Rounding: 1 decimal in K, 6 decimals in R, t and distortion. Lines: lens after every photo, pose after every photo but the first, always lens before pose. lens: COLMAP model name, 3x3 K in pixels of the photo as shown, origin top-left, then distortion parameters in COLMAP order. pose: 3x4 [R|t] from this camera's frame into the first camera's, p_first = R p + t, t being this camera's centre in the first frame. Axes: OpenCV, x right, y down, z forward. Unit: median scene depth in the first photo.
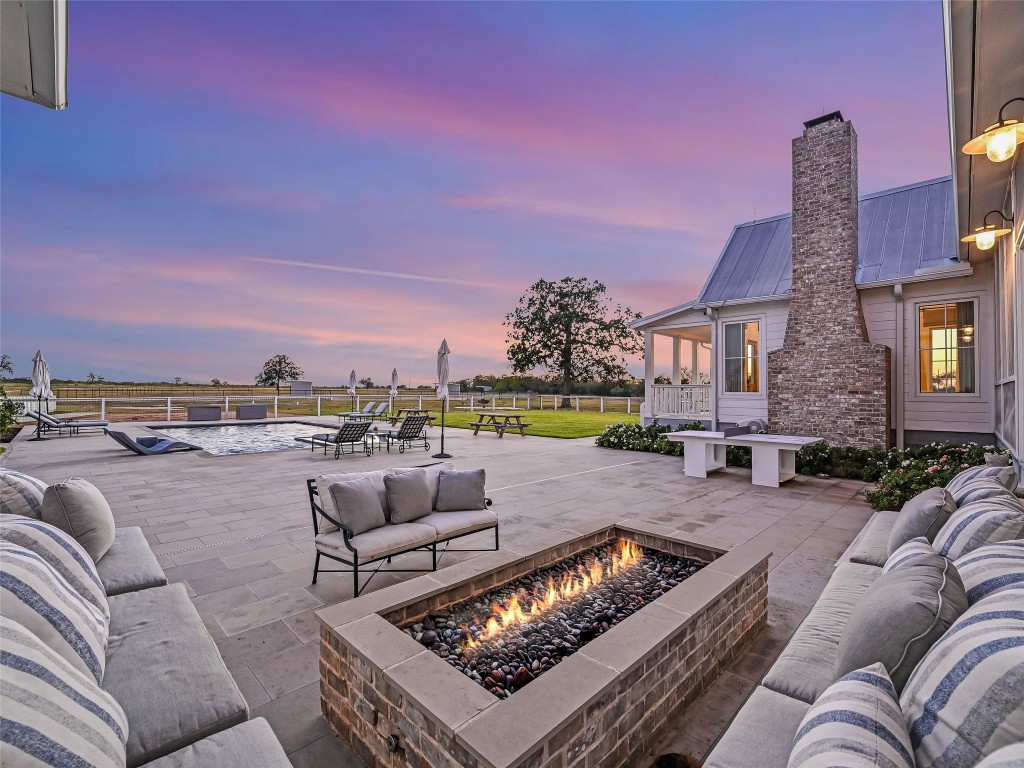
lens RADIAL K [[452.4, 0, 512.0], [0, 452.4, 384.0], [0, 0, 1]] dist [-0.000337, -0.000020]
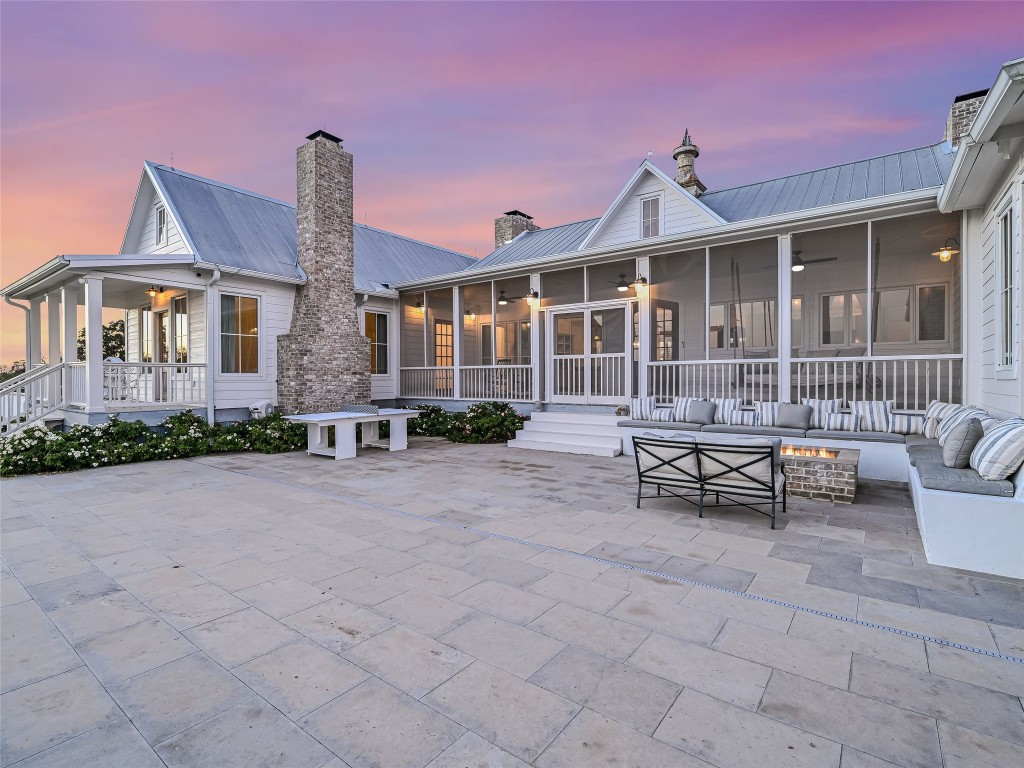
lens RADIAL K [[496.3, 0, 512.0], [0, 496.3, 384.0], [0, 0, 1]] dist [0.001151, 0.000164]
pose [[-0.135352, -0.024040, 0.990506, -0.648435], [-0.020390, 0.999561, 0.021474, 0.008863], [-0.990588, -0.017290, -0.135782, 0.708336]]
